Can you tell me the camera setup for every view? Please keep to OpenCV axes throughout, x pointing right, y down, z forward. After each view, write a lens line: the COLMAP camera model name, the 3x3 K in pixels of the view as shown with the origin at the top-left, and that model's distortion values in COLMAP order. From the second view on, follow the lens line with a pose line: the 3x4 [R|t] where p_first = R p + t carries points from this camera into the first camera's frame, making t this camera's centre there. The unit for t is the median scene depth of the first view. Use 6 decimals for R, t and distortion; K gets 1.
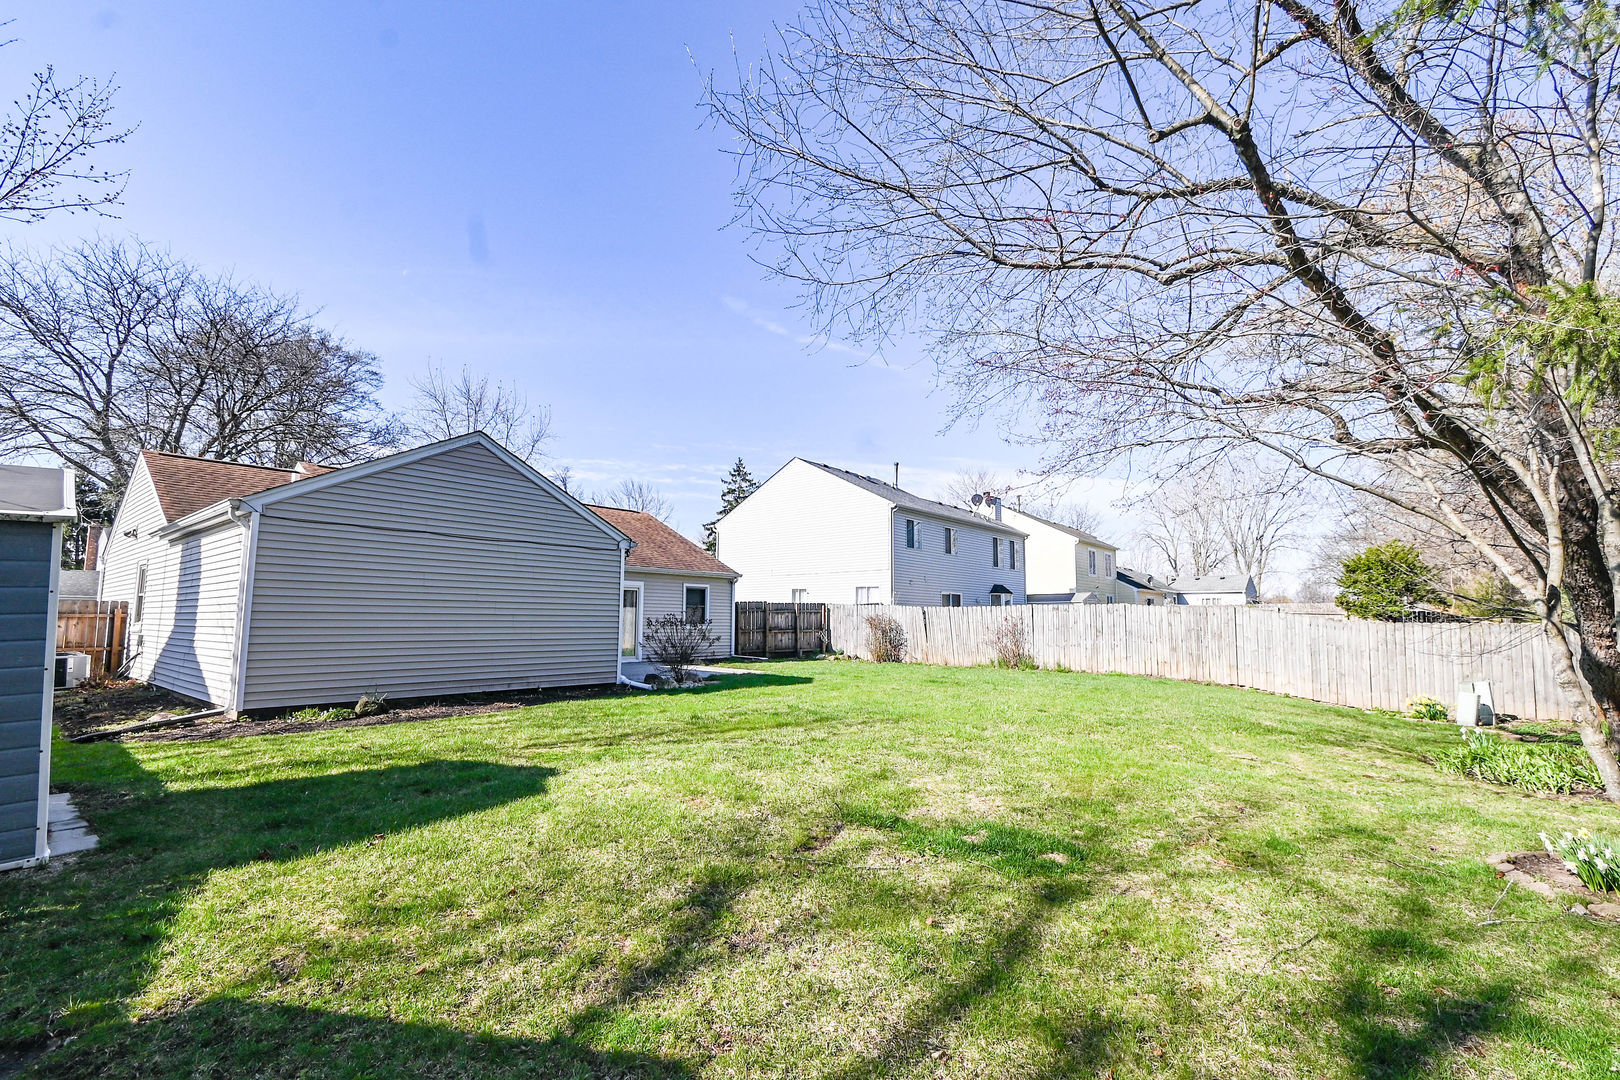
lens RADIAL K [[720.3, 0, 810.0], [0, 720.3, 540.0], [0, 0, 1]] dist [0.003124, -0.001191]
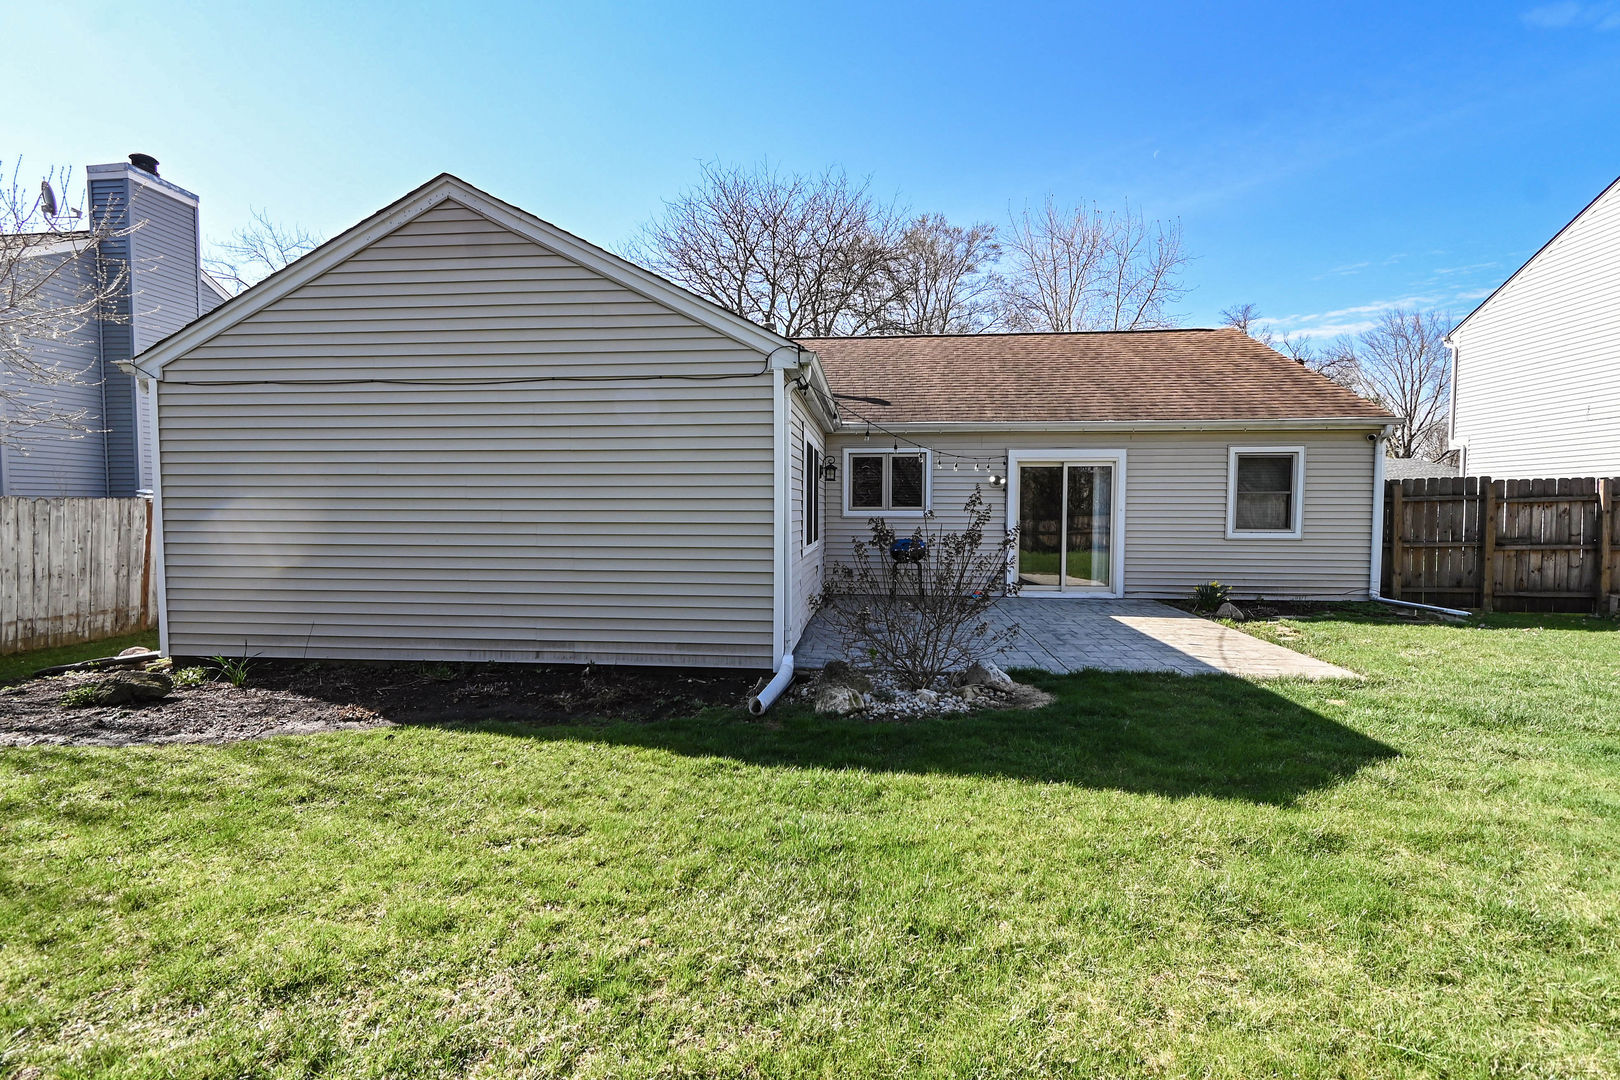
lens RADIAL K [[720.3, 0, 810.0], [0, 720.3, 540.0], [0, 0, 1]] dist [0.003124, -0.001191]
pose [[0.566946, 0.032911, -0.823097, 0.065429], [0.094943, 0.989932, 0.104979, 0.041166], [0.818265, -0.137665, 0.558114, 0.448622]]
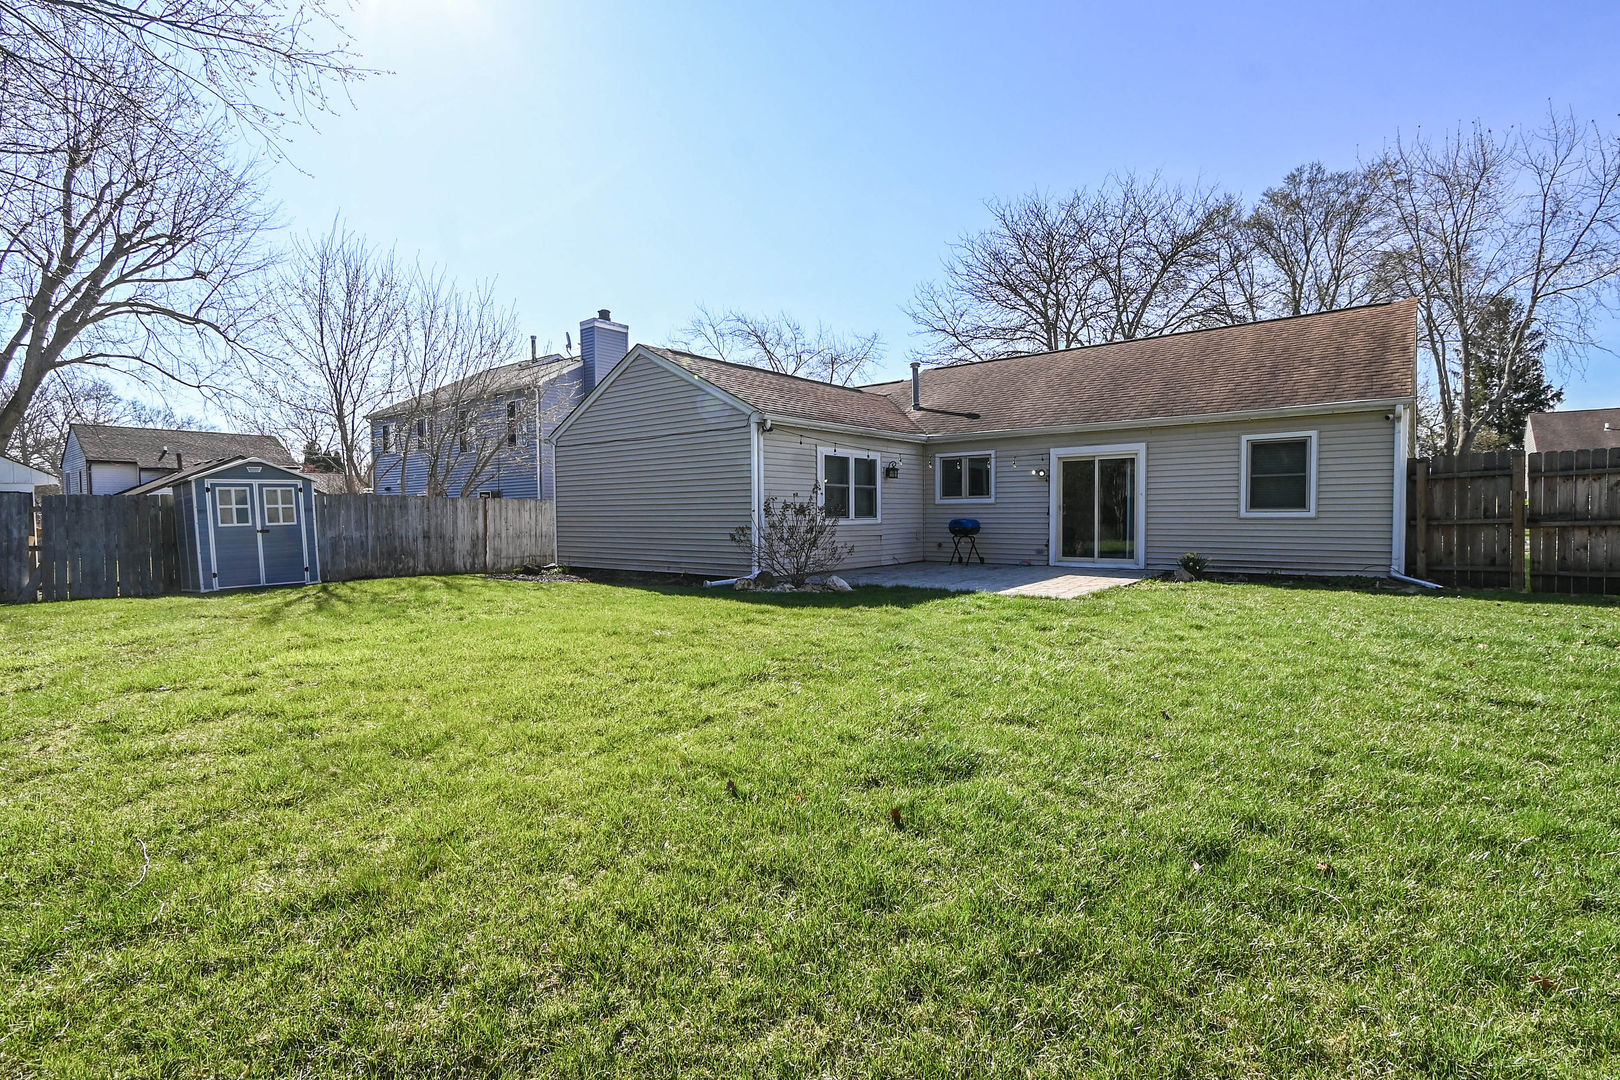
lens RADIAL K [[762.6, 0, 810.0], [0, 762.6, 540.0], [0, 0, 1]] dist [0.005842, -0.000670]
pose [[0.014249, 0.029518, -0.999463, 0.378253], [0.122460, 0.991988, 0.031043, 0.075655], [0.992371, -0.122836, 0.010520, 0.614192]]
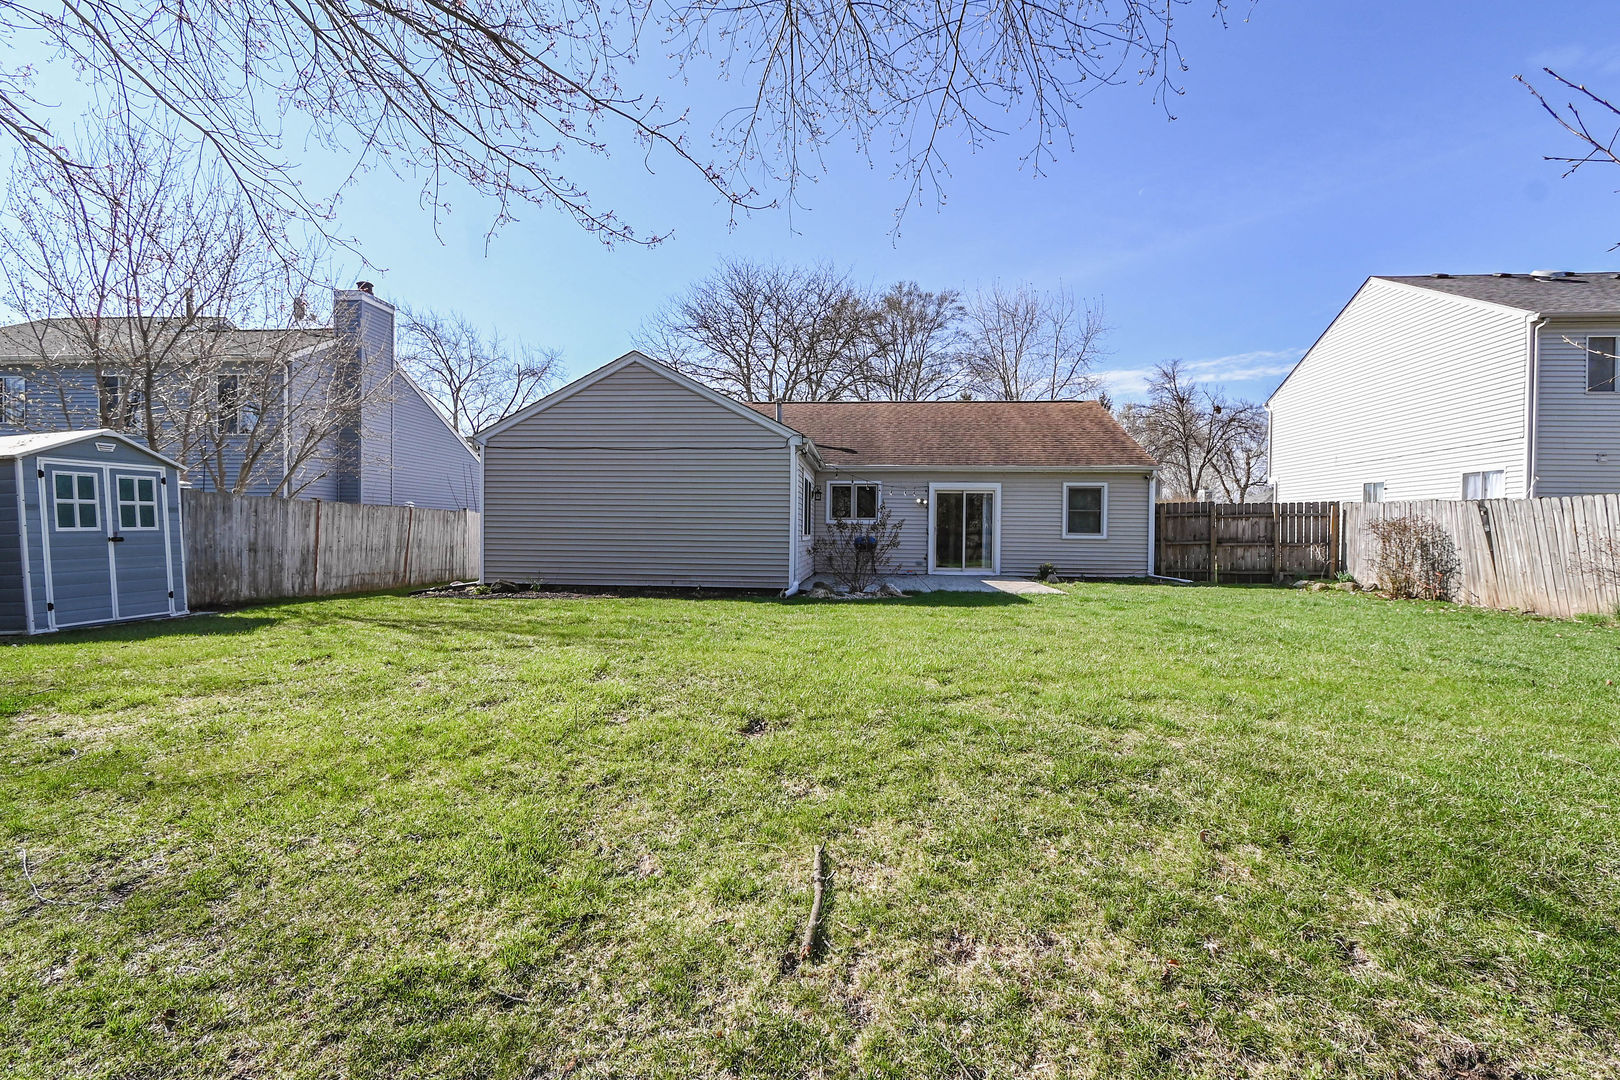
lens RADIAL K [[720.3, 0, 810.0], [0, 720.3, 540.0], [0, 0, 1]] dist [0.003124, -0.001191]
pose [[0.577792, 0.008499, -0.816140, 0.297043], [0.085131, 0.993864, 0.070619, 0.040322], [0.811732, -0.110282, 0.573523, 0.282180]]
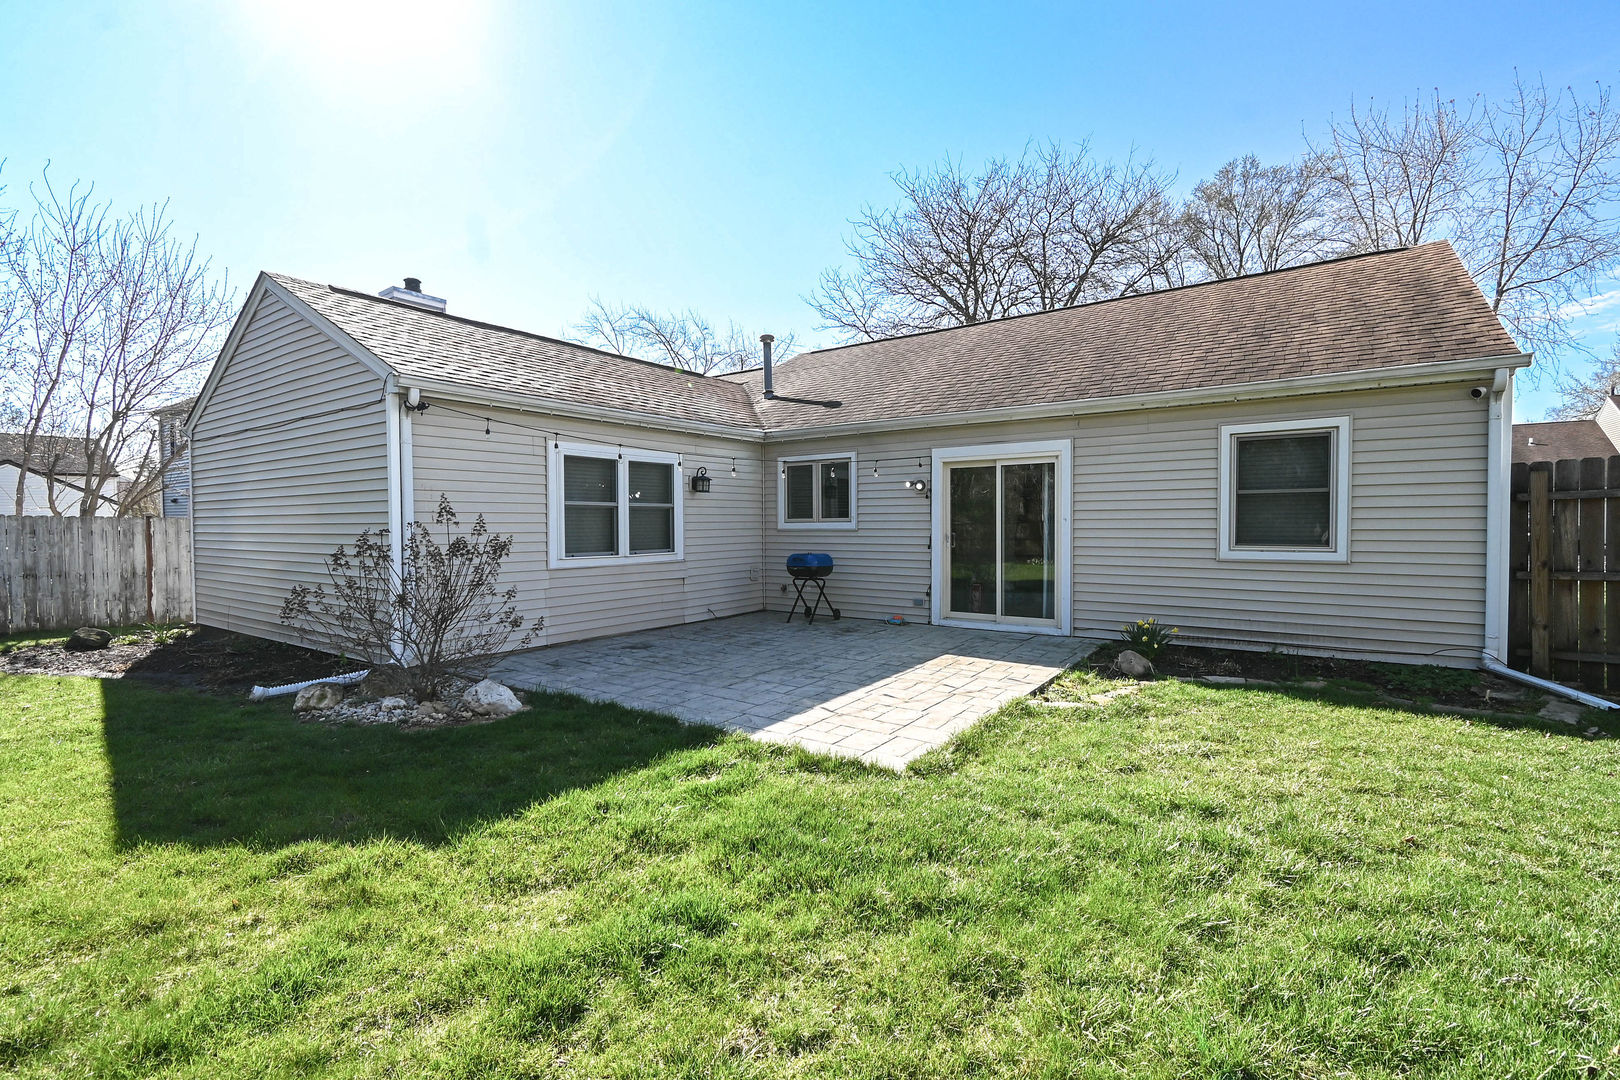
lens RADIAL K [[720.3, 0, 810.0], [0, 720.3, 540.0], [0, 0, 1]] dist [0.003124, -0.001191]
pose [[0.075094, 0.018700, -0.997001, 0.140019], [0.120532, 0.992323, 0.027691, 0.075257], [0.989865, -0.122250, 0.072263, 0.725937]]
